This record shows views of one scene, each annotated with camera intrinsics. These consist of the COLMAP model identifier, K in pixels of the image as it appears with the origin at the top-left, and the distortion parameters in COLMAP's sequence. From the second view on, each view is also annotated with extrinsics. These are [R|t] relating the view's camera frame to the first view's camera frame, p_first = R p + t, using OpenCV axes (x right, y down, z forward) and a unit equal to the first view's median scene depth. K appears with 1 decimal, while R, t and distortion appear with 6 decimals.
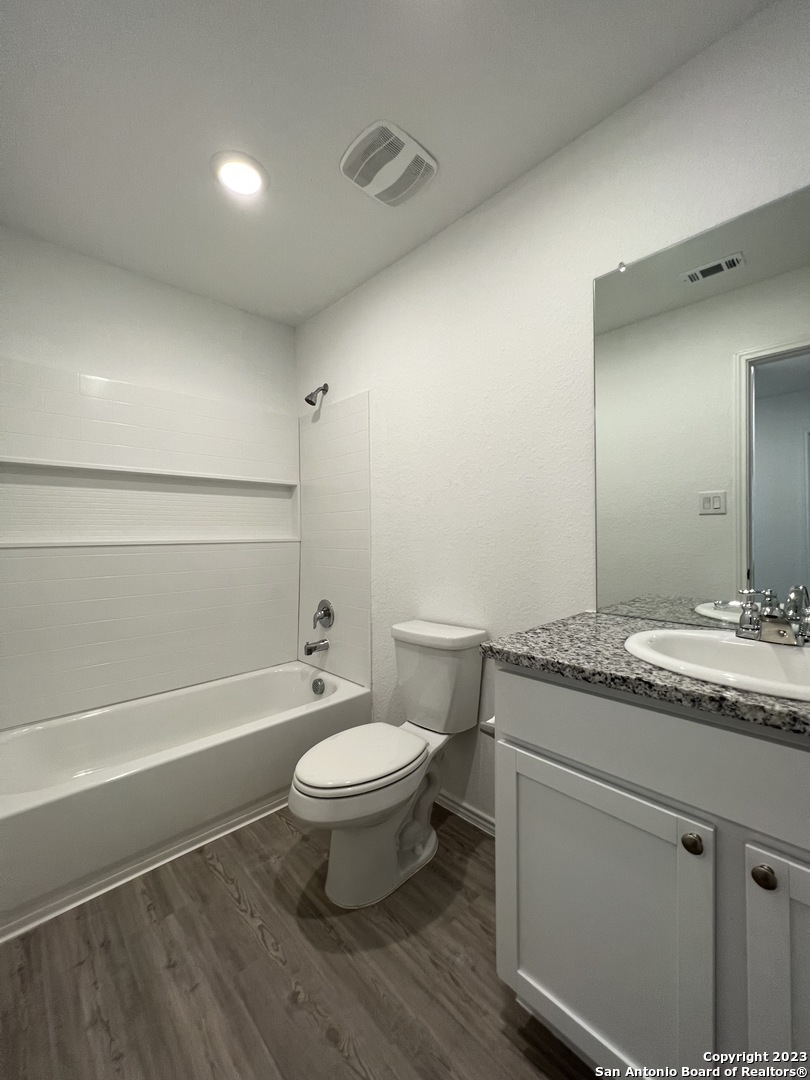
lens RADIAL K [[430.7, 0, 403.2], [0, 430.7, 540.3], [0, 0, 1]] dist [-0.001447, 0.000111]
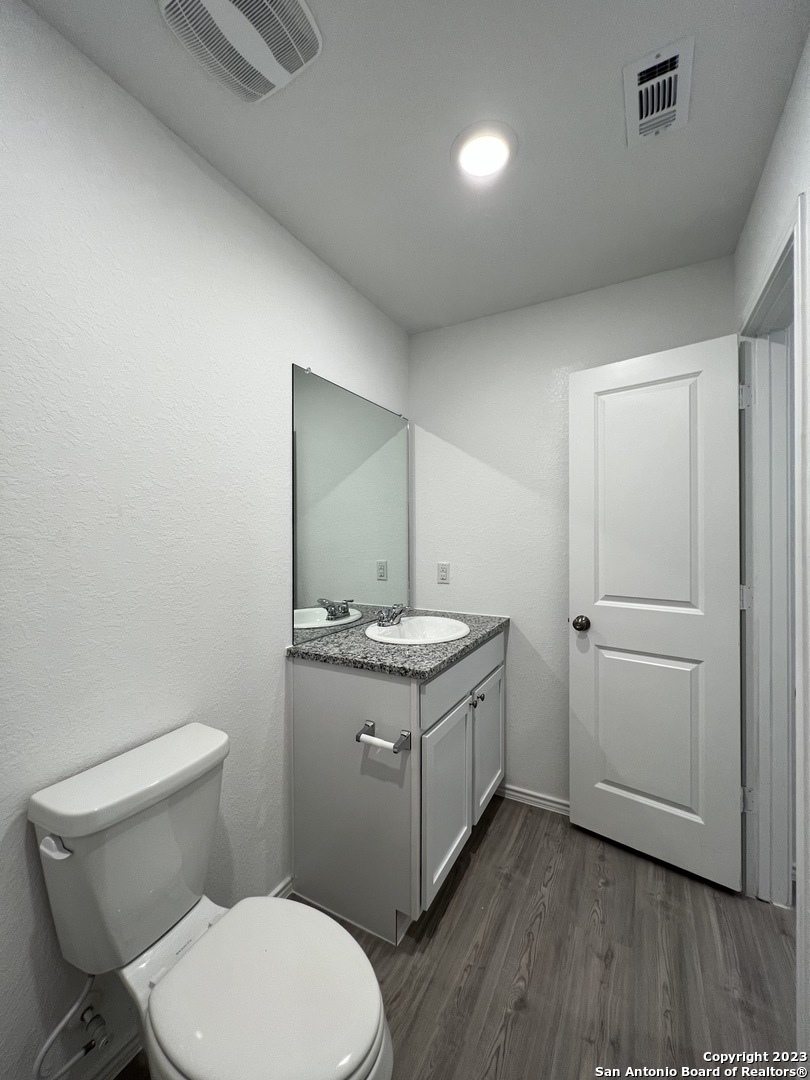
lens RADIAL K [[430.7, 0, 413.7], [0, 430.7, 533.1], [0, 0, 1]] dist [-0.001447, 0.000111]
pose [[-0.292377, 0.017632, 0.956141, -0.956270], [0.015517, 0.999786, -0.013692, -0.092836], [-0.956177, 0.010833, -0.292588, 1.310462]]
